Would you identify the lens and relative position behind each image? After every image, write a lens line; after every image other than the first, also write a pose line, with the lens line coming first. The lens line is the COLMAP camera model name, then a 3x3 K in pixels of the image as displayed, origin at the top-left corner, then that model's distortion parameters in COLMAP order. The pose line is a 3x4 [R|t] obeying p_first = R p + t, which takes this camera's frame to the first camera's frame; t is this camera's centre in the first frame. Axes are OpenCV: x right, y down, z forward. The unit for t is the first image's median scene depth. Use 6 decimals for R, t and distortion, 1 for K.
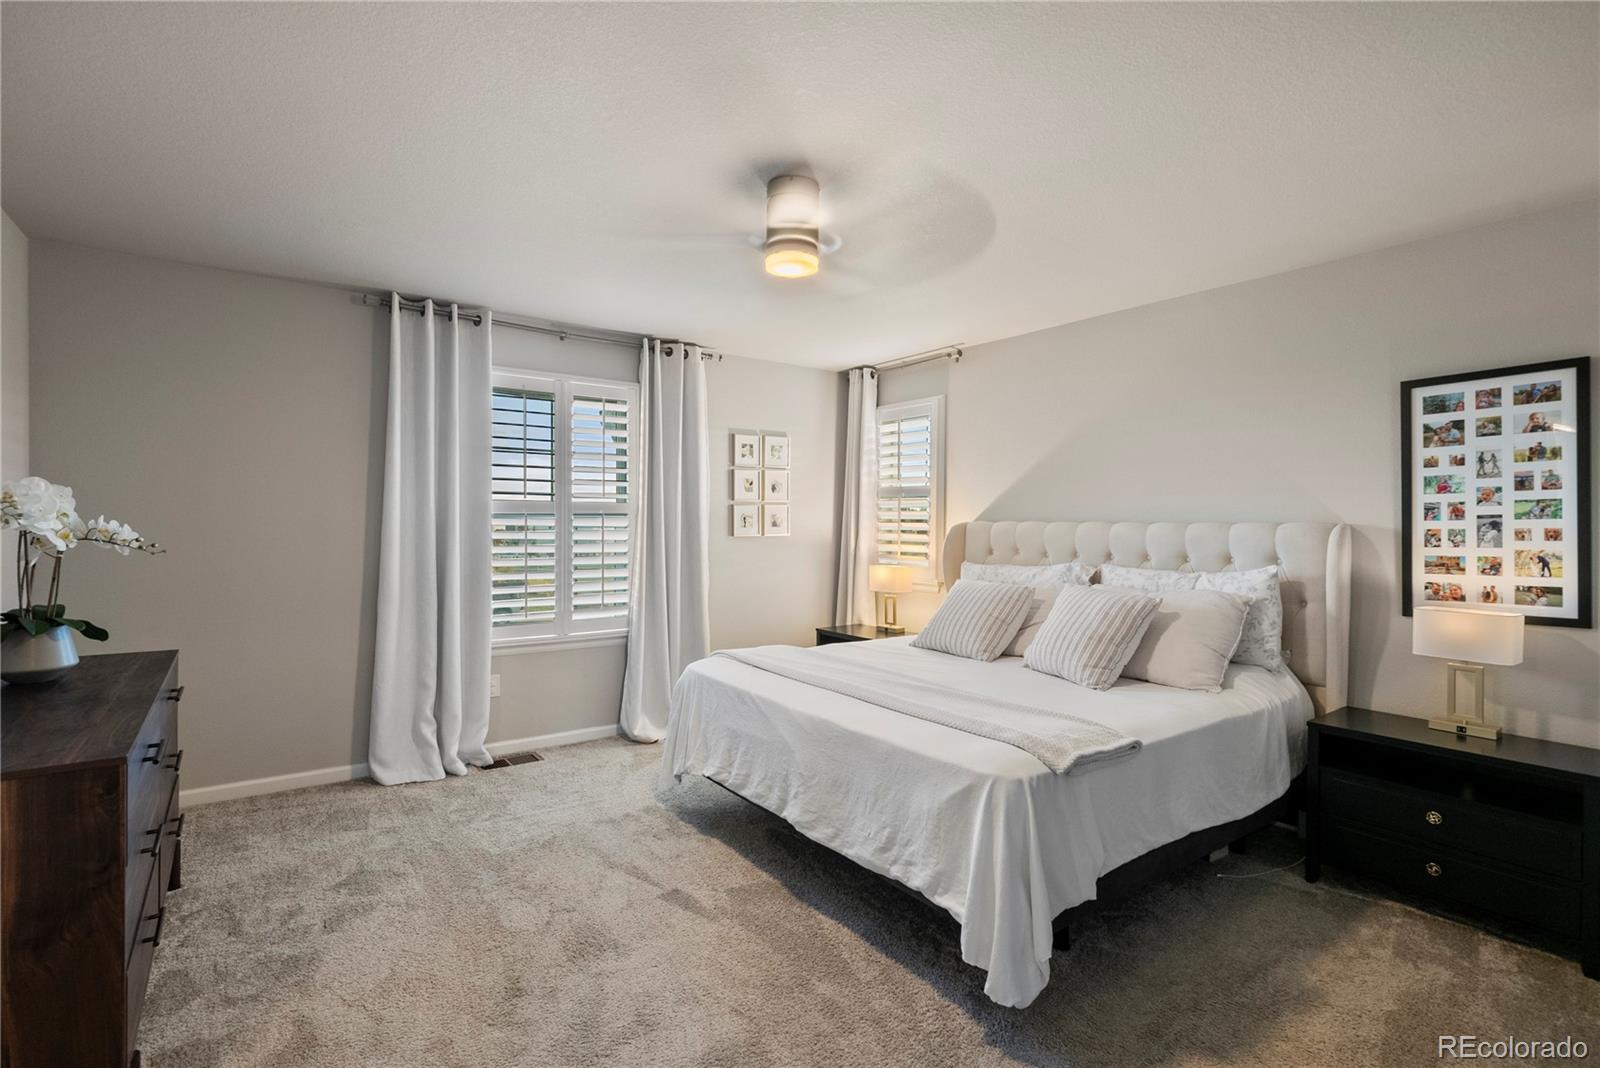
lens RADIAL K [[741.8, 0, 800.0], [0, 741.8, 534.0], [0, 0, 1]] dist [0.000240, -0.000244]
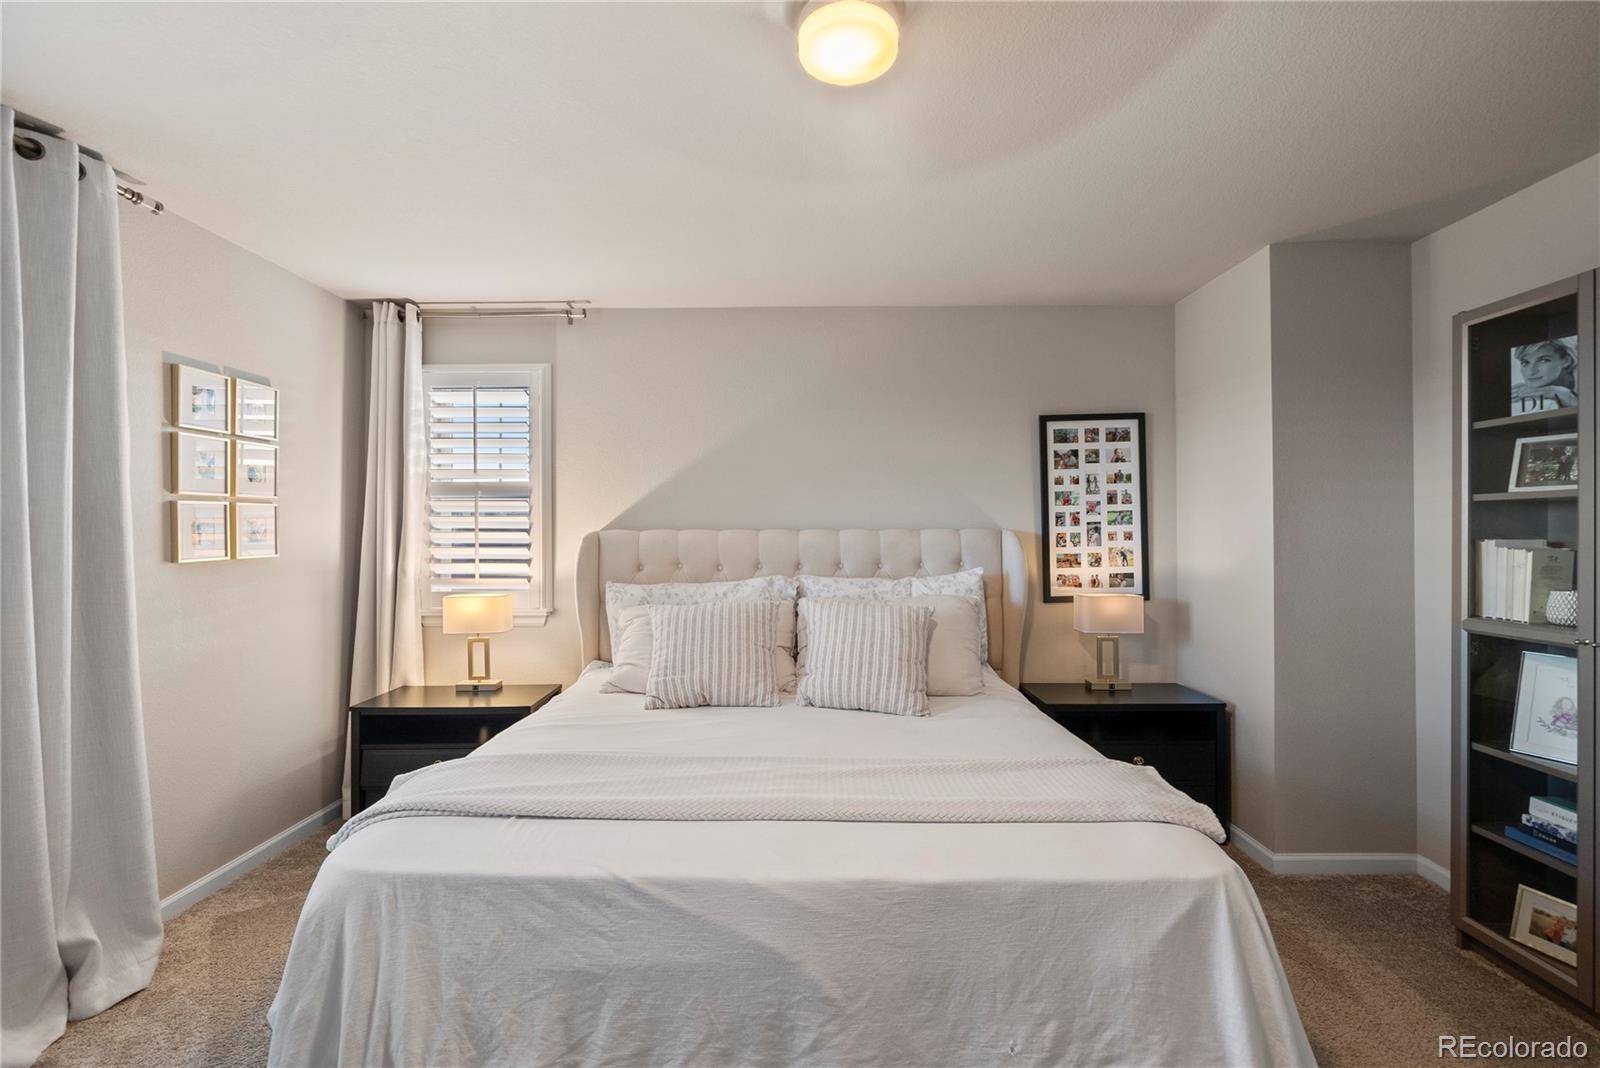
lens RADIAL K [[693.6, 0, 801.4], [0, 693.6, 526.2], [0, 0, 1]] dist [-0.000746, -0.000112]
pose [[0.602699, -0.003582, 0.797961, -0.378905], [0.020287, 0.999735, -0.010835, -0.014594], [-0.797711, 0.022719, 0.602612, 0.646597]]
